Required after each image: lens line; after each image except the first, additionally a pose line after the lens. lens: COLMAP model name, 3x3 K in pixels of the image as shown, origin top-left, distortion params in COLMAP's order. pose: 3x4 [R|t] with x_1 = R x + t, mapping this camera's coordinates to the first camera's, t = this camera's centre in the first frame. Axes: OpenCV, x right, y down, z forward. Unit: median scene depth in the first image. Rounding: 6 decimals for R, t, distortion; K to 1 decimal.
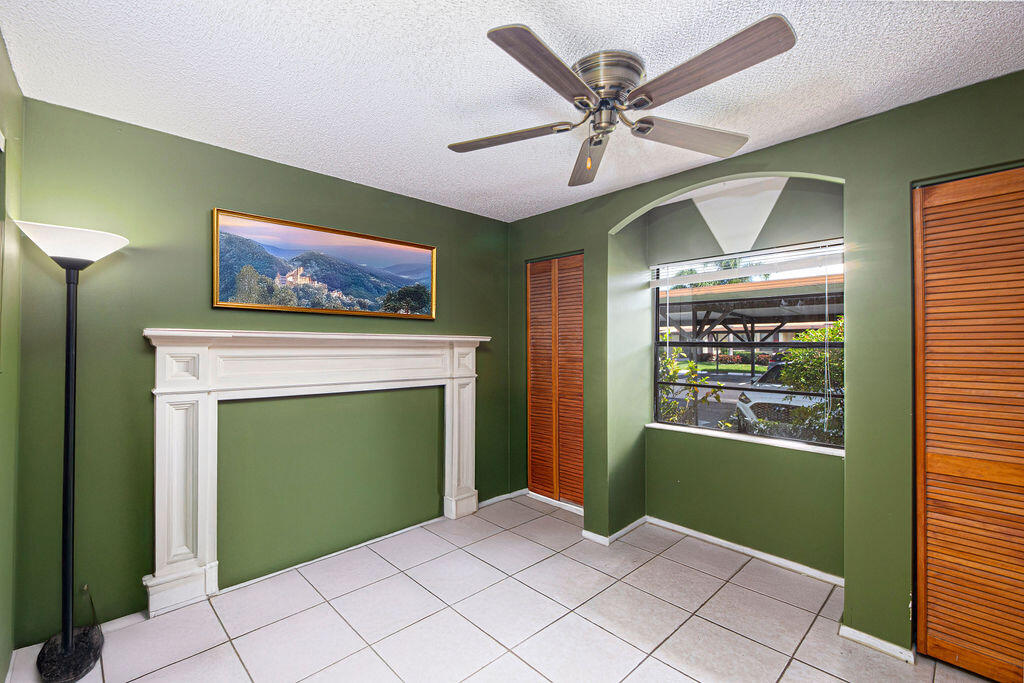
lens RADIAL K [[441.3, 0, 510.6], [0, 441.3, 334.7], [0, 0, 1]] dist [-0.000286, -0.002499]
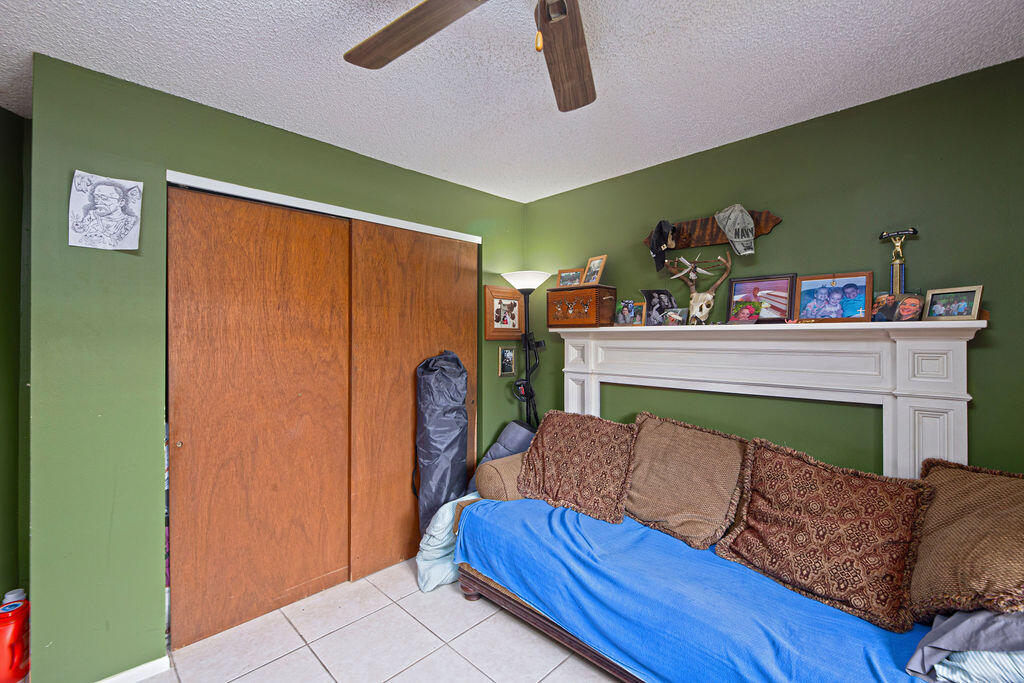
lens RADIAL K [[441.3, 0, 510.6], [0, 441.3, 334.7], [0, 0, 1]] dist [-0.000286, -0.002499]
pose [[0.033285, -0.016958, -0.999302, 0.447562], [0.019635, 0.999674, -0.016310, 0.022728], [0.999253, -0.019078, 0.033607, 0.531507]]
